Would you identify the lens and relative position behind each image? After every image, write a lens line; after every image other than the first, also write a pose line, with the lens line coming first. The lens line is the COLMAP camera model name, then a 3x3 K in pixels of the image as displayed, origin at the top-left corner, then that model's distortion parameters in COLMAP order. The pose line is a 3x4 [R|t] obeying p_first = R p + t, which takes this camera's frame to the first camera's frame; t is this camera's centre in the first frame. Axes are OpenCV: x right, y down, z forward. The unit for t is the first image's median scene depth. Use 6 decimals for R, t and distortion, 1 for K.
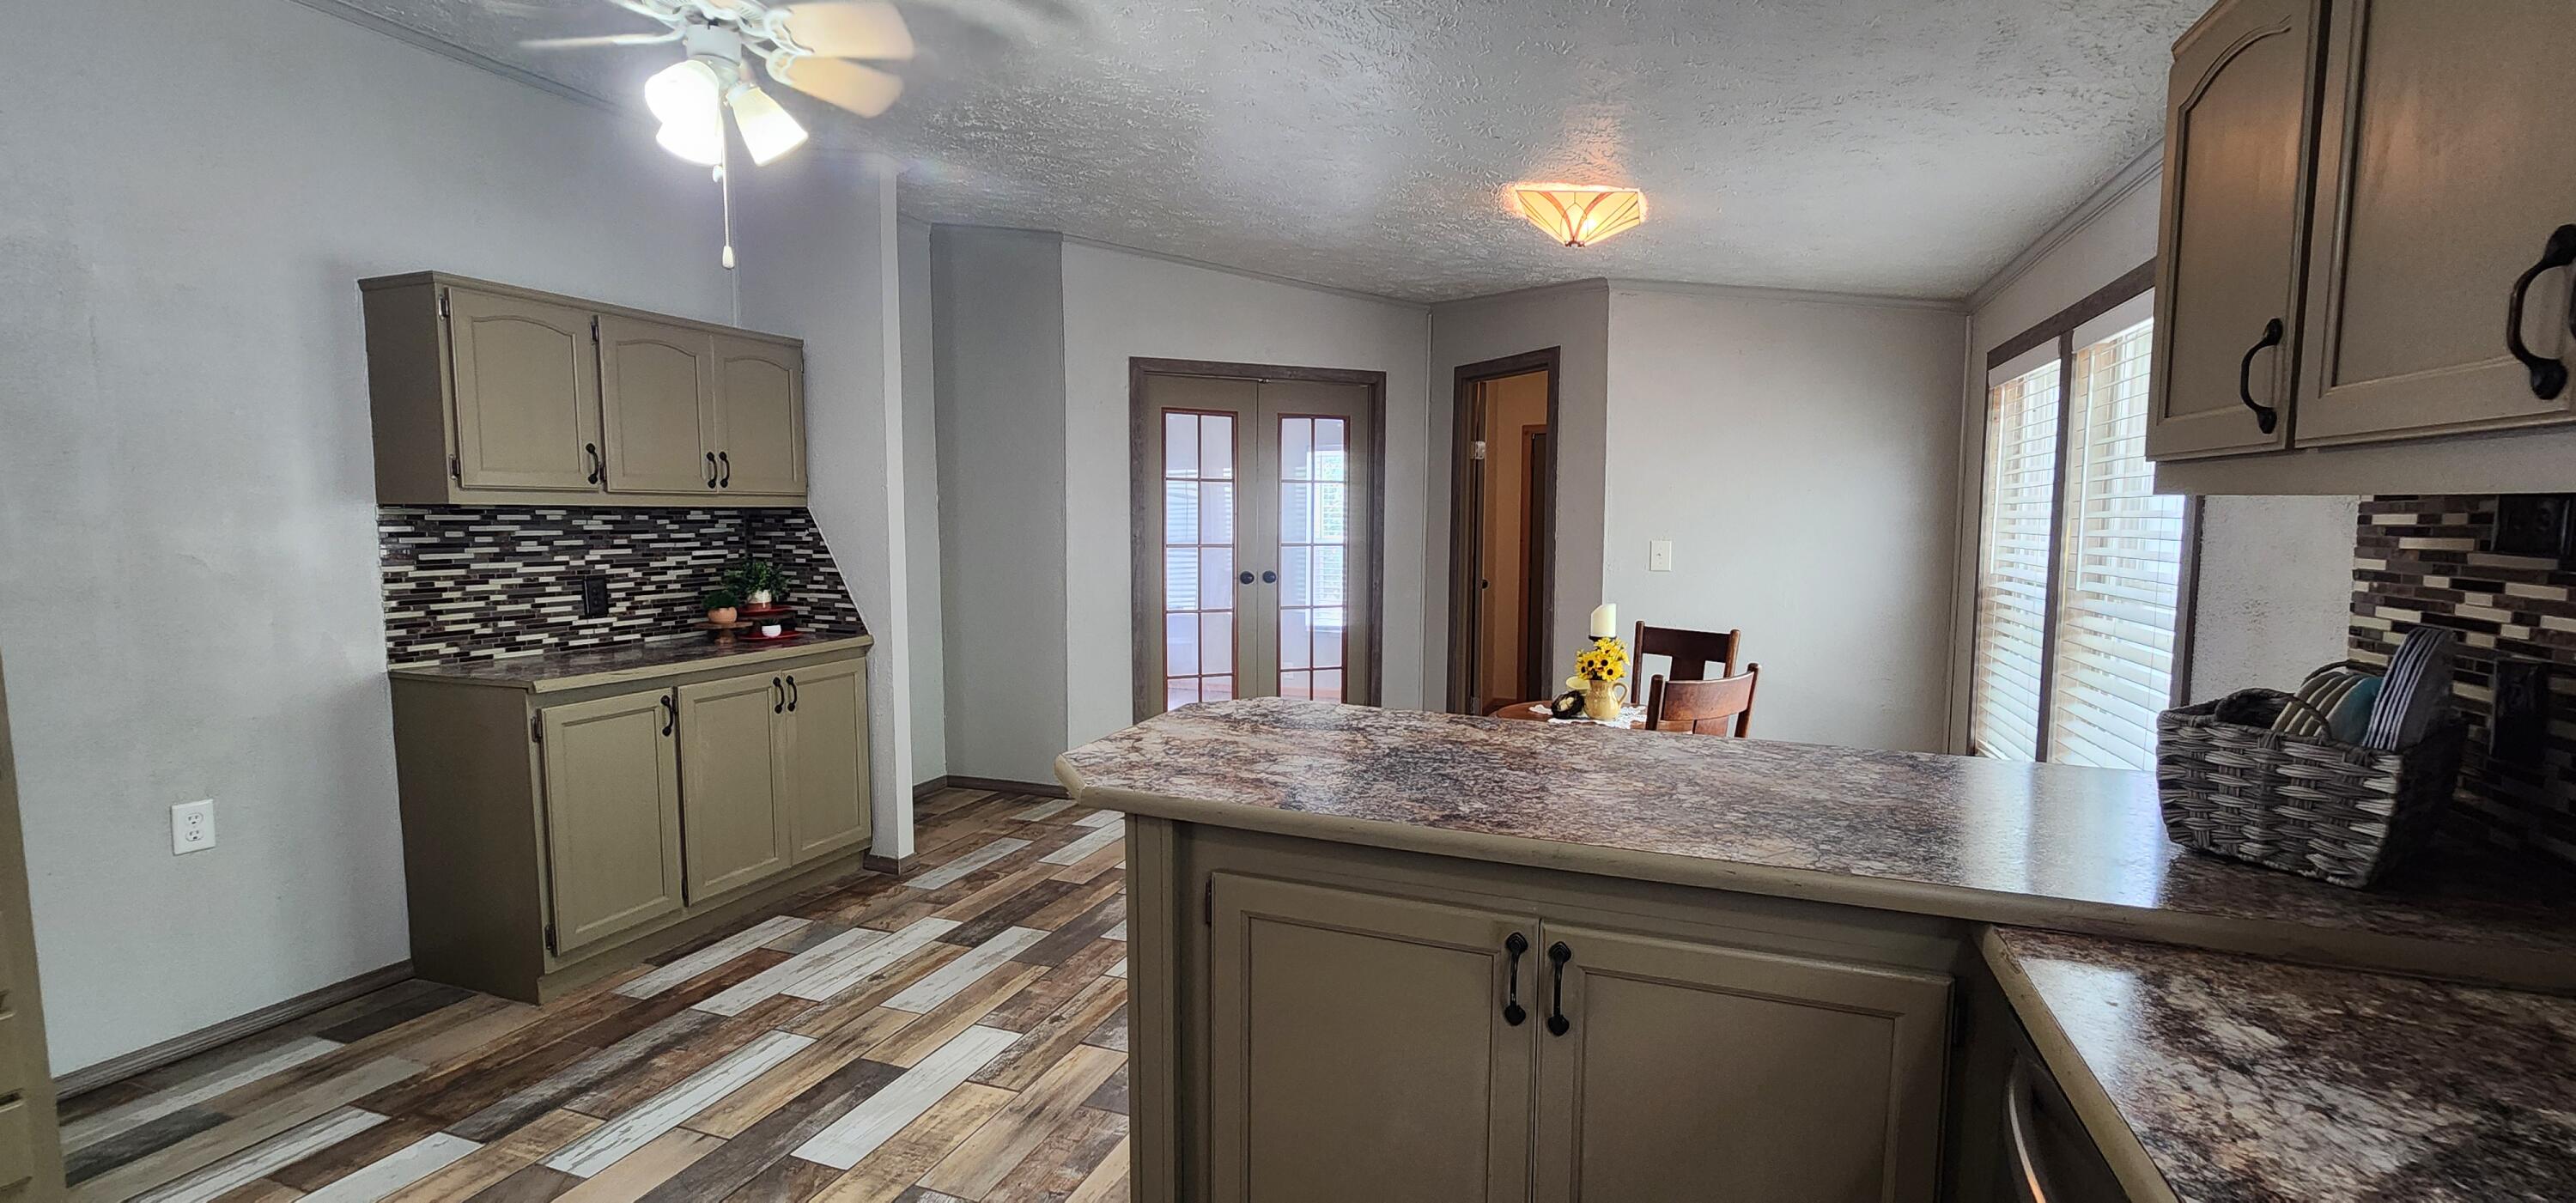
lens RADIAL K [[1060.6, 0, 1298.9], [0, 1060.6, 603.4], [0, 0, 1]] dist [0.001236, 0.000153]
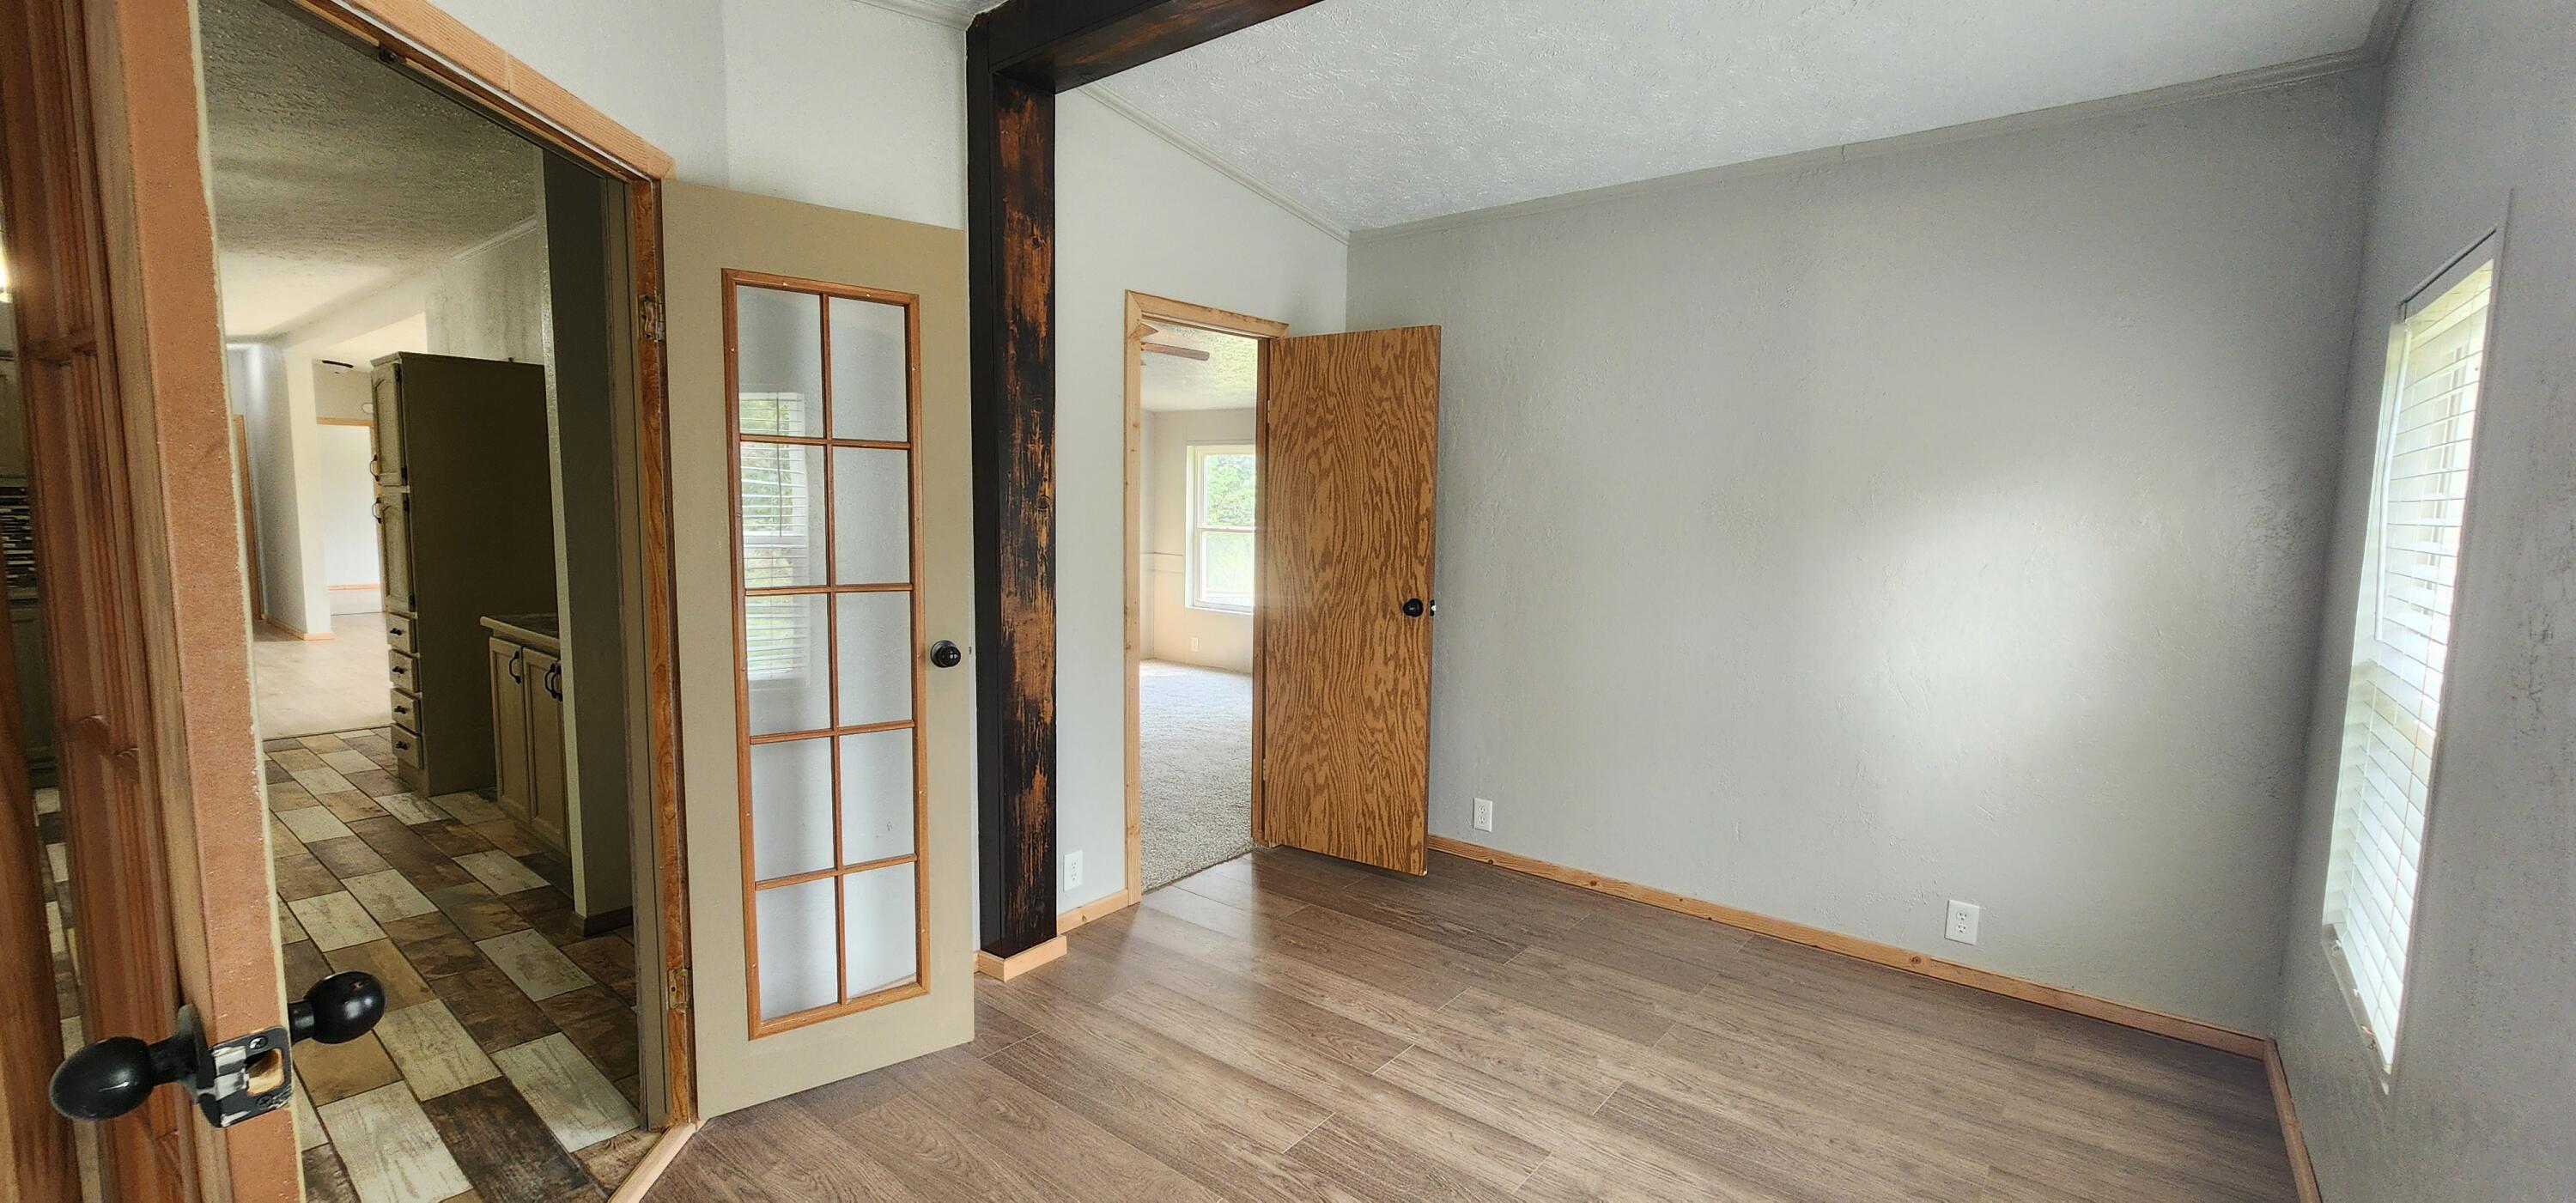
lens RADIAL K [[1060.2, 0, 1326.5], [0, 1060.2, 598.6], [0, 0, 1]] dist [0.000974, 0.000082]
pose [[-0.293886, 0.086628, -0.951907, 0.692076], [-0.099065, 0.987761, 0.120475, -0.498712], [0.950693, 0.129706, -0.281708, 5.156291]]
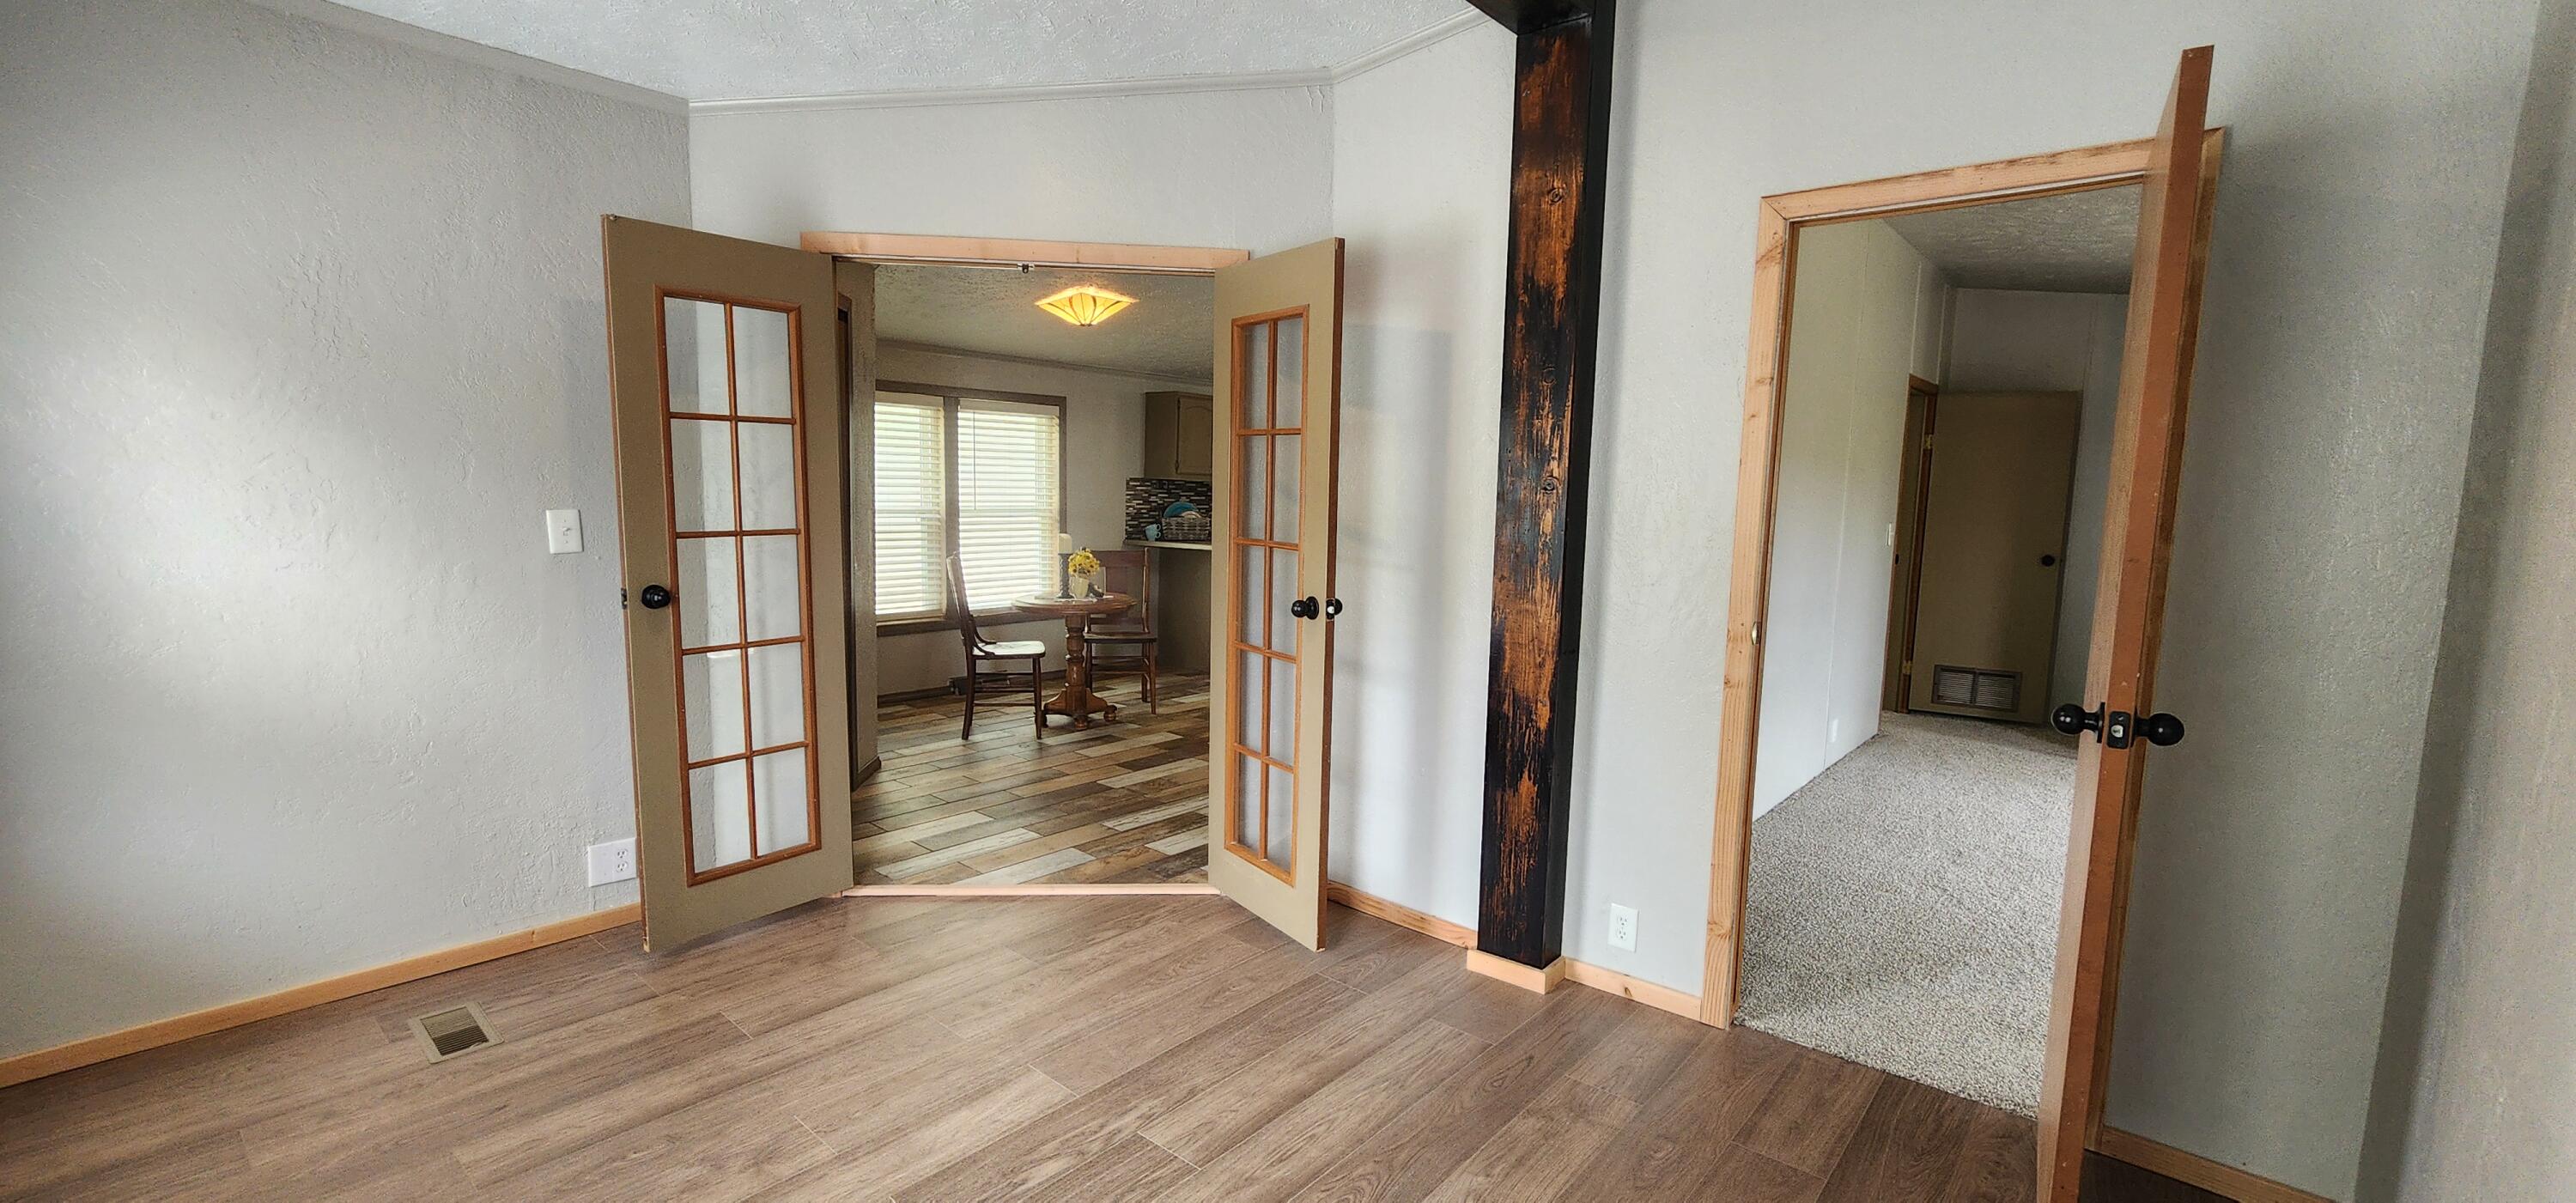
lens RADIAL K [[1060.6, 0, 1298.9], [0, 1060.6, 603.4], [0, 0, 1]] dist [0.001236, 0.000153]
pose [[-0.943213, -0.066919, 0.325379, -1.523789], [-0.003415, 0.981401, 0.191940, -0.533117], [-0.332172, 0.179929, -0.925898, 6.012663]]
